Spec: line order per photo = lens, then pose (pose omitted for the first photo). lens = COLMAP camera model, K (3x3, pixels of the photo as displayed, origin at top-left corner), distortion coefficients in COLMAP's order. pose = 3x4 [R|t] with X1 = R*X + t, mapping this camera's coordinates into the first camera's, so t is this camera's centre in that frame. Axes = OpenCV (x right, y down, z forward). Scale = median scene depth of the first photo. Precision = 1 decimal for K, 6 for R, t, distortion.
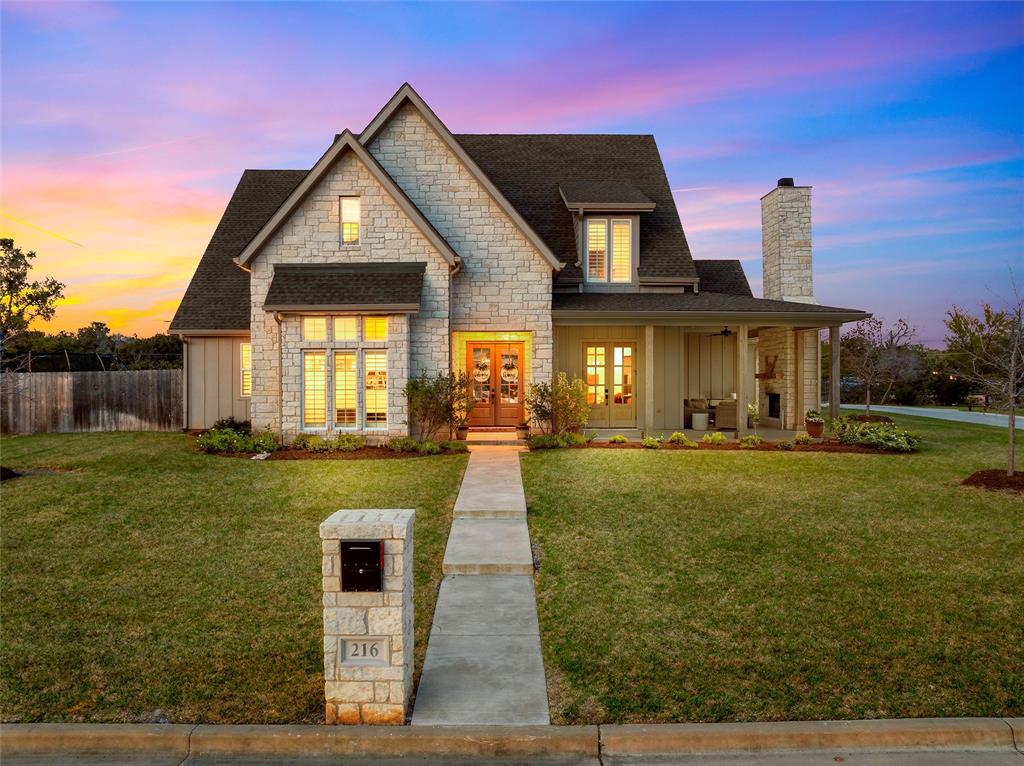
lens RADIAL K [[711.9, 0, 512.2], [0, 711.9, 383.1], [0, 0, 1]] dist [0.009058, -0.001315]
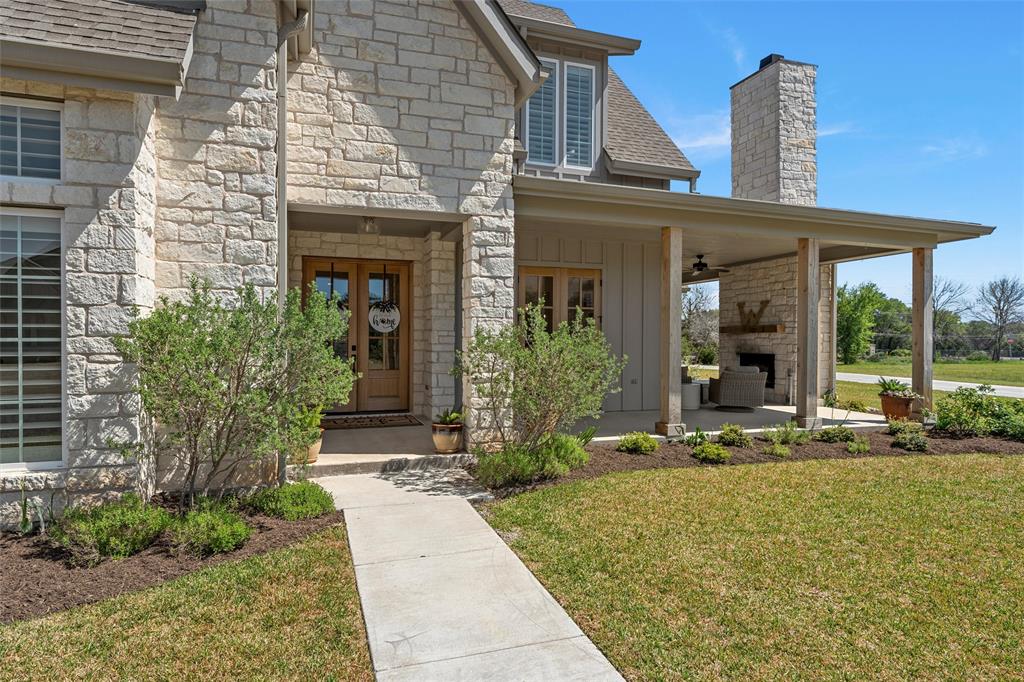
lens RADIAL K [[560.3, 0, 513.4], [0, 560.3, 347.7], [0, 0, 1]] dist [0.003153, 0.000357]
pose [[0.941905, 0.002097, 0.335873, -0.067875], [-0.003402, 0.999989, 0.003297, 0.009910], [-0.335862, -0.004248, 0.941902, 0.651394]]
